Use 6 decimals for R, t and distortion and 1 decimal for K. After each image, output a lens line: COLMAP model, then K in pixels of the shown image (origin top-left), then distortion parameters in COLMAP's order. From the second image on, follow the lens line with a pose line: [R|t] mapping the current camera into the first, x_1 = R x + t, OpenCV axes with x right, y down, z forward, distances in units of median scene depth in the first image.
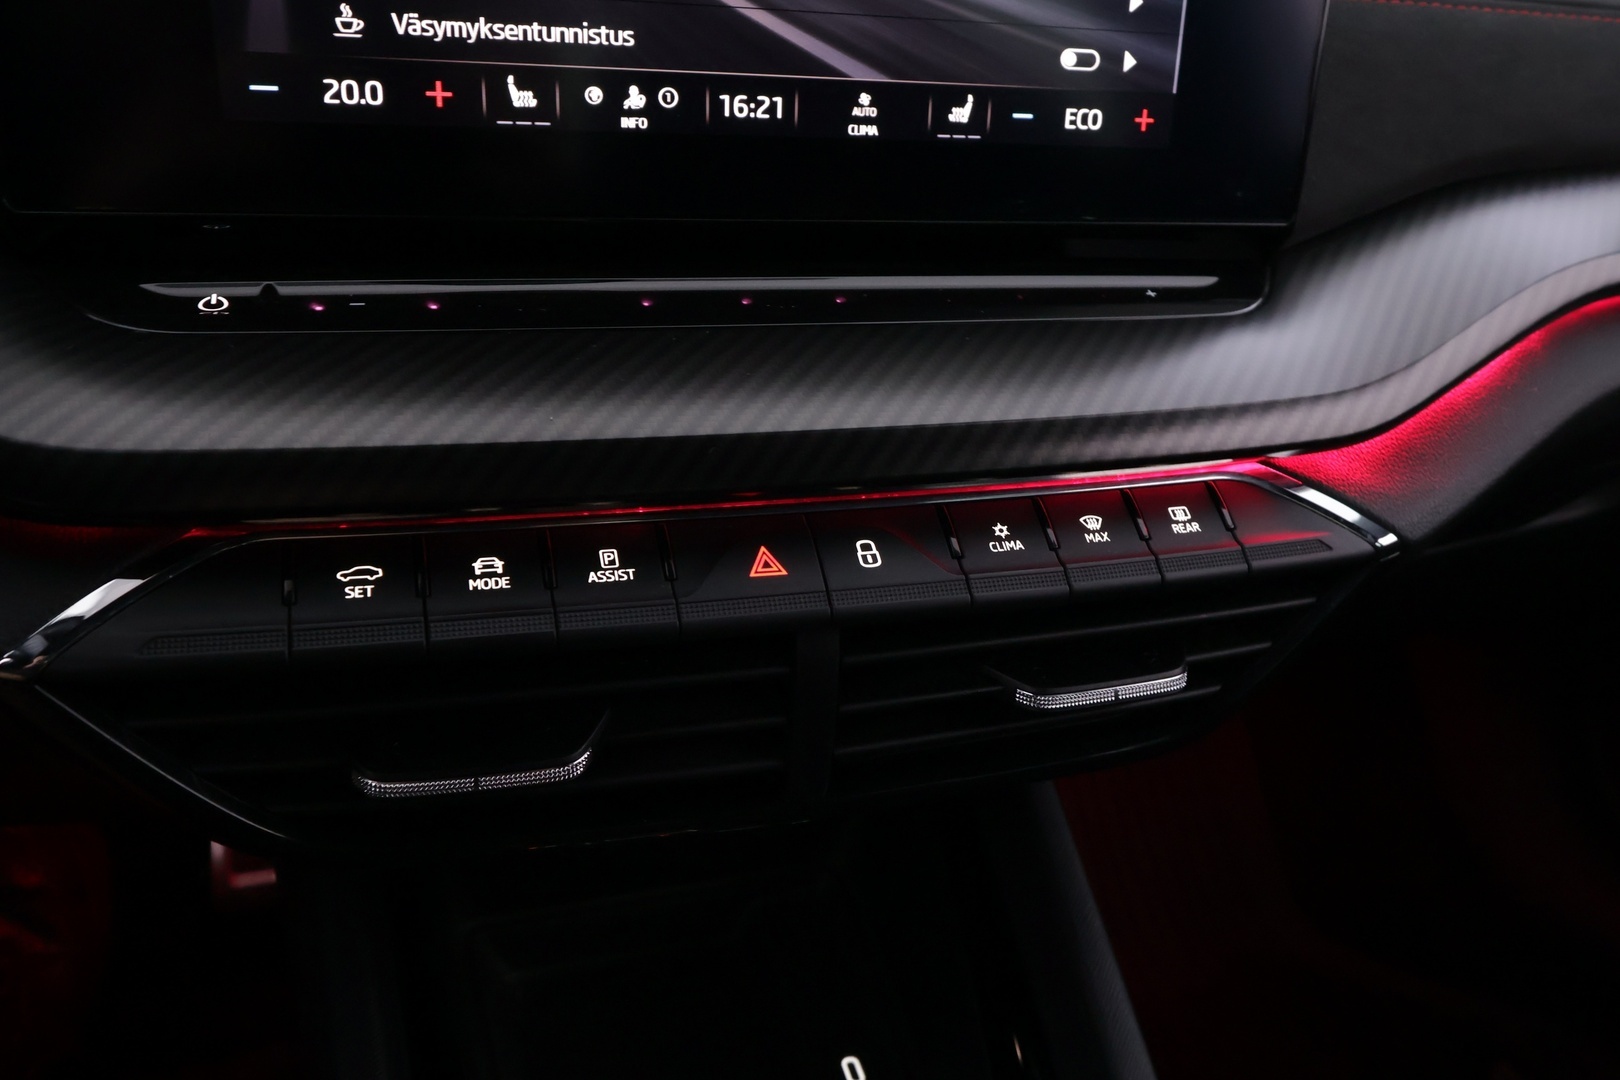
lens RADIAL K [[1252.8, 0, 810.0], [0, 1252.8, 540.0], [0, 0, 1]] dist [0.002299, -0.000049]
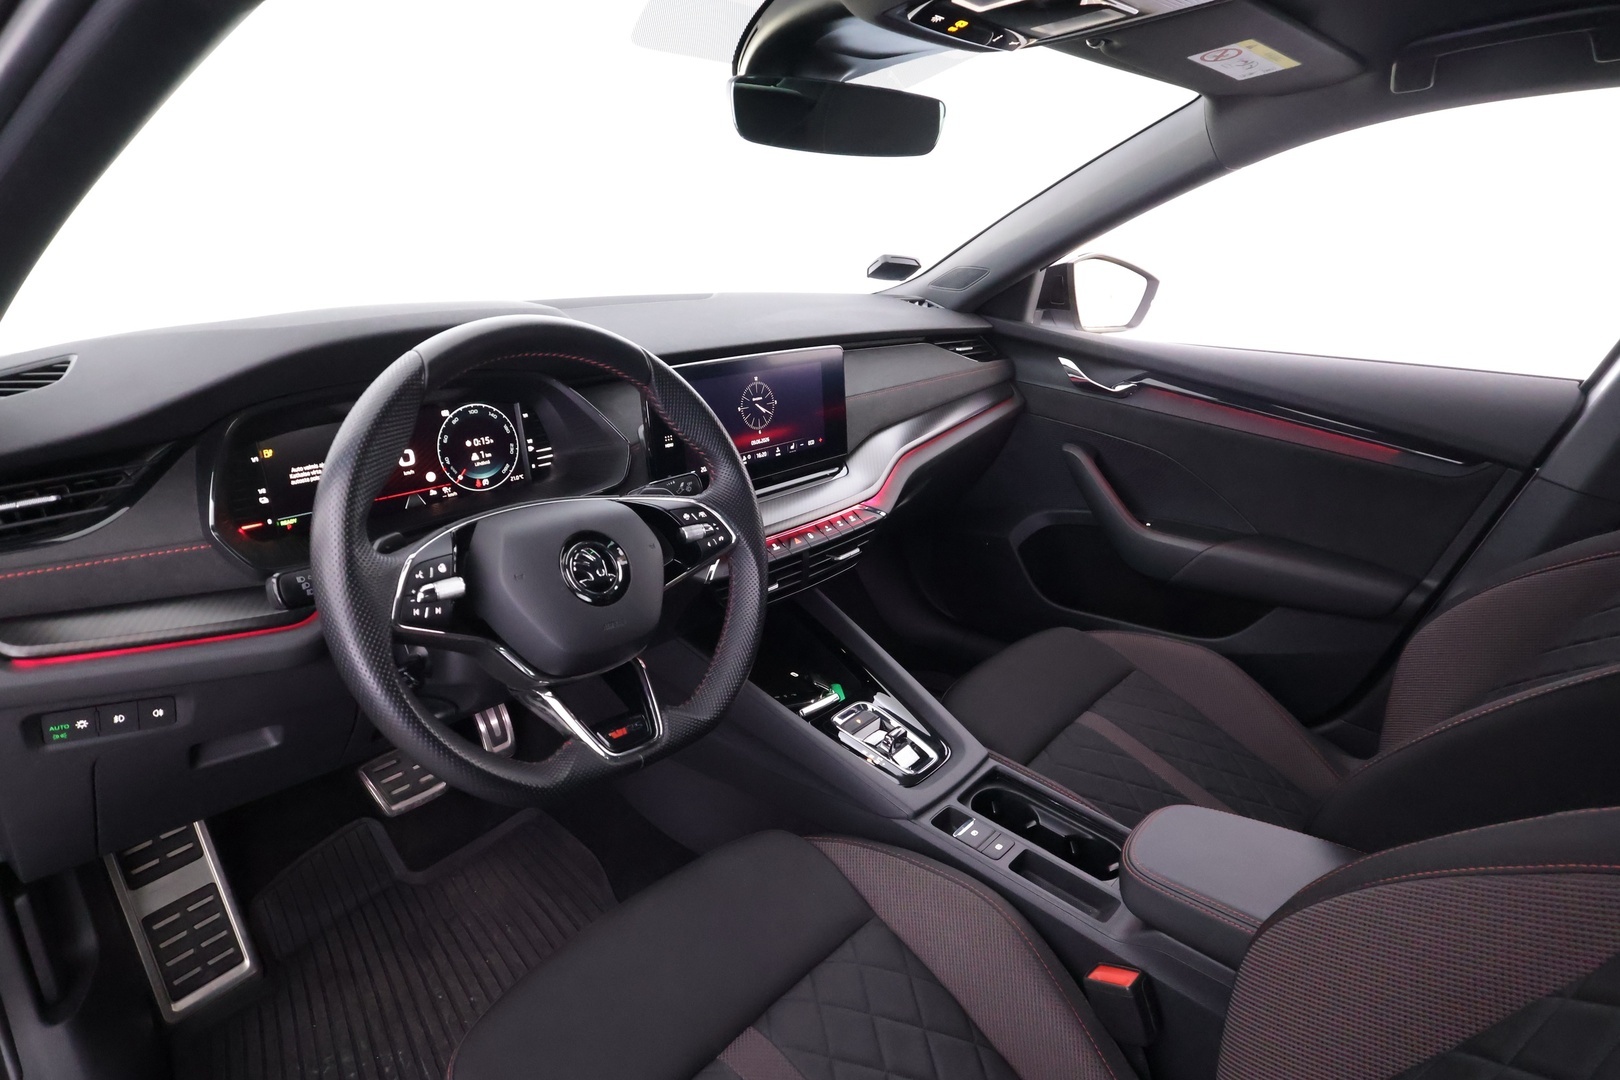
lens RADIAL K [[889.2, 0, 810.0], [0, 889.2, 540.0], [0, 0, 1]] dist [-0.001952, -0.000550]
pose [[0.849112, -0.254977, 0.462597, -1.490070], [0.319280, 0.945433, -0.064938, 0.239829], [-0.420797, 0.202837, 0.884187, -1.968516]]
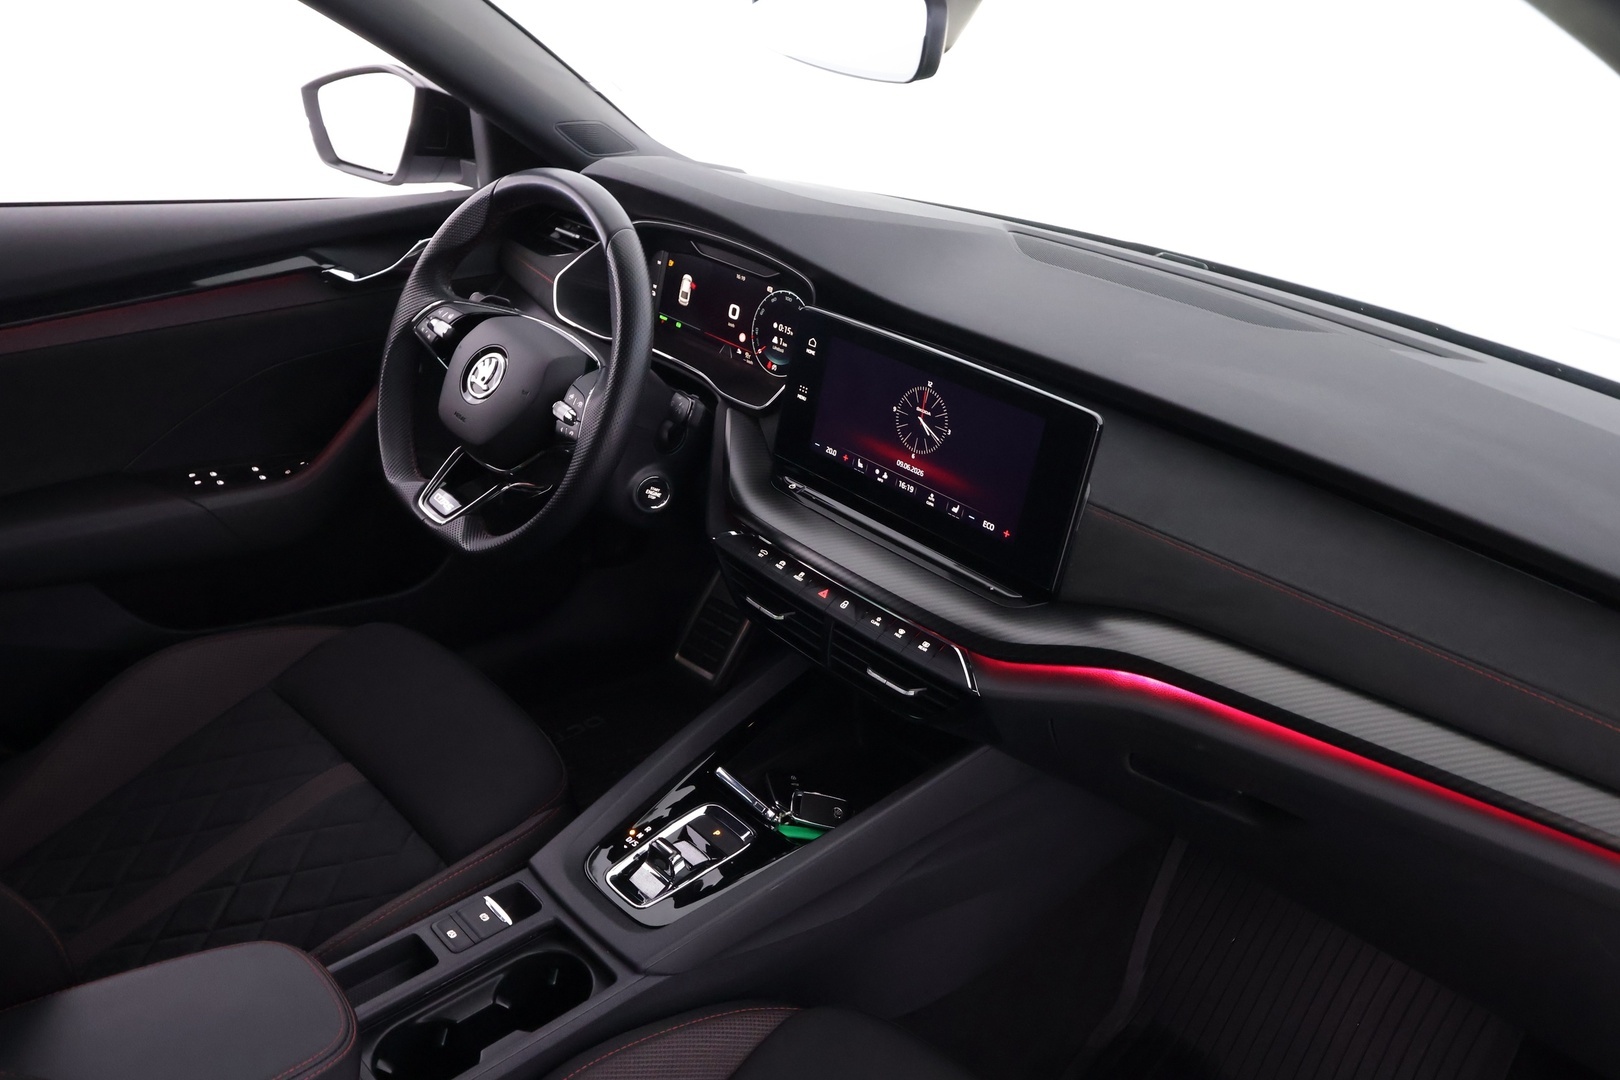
lens RADIAL K [[1252.8, 0, 810.0], [0, 1252.8, 540.0], [0, 0, 1]] dist [0.002299, -0.000049]
pose [[0.450705, 0.326357, -0.830877, 2.603191], [-0.505450, 0.860493, 0.063811, -0.290200], [0.735789, 0.391207, 0.552786, -0.986337]]
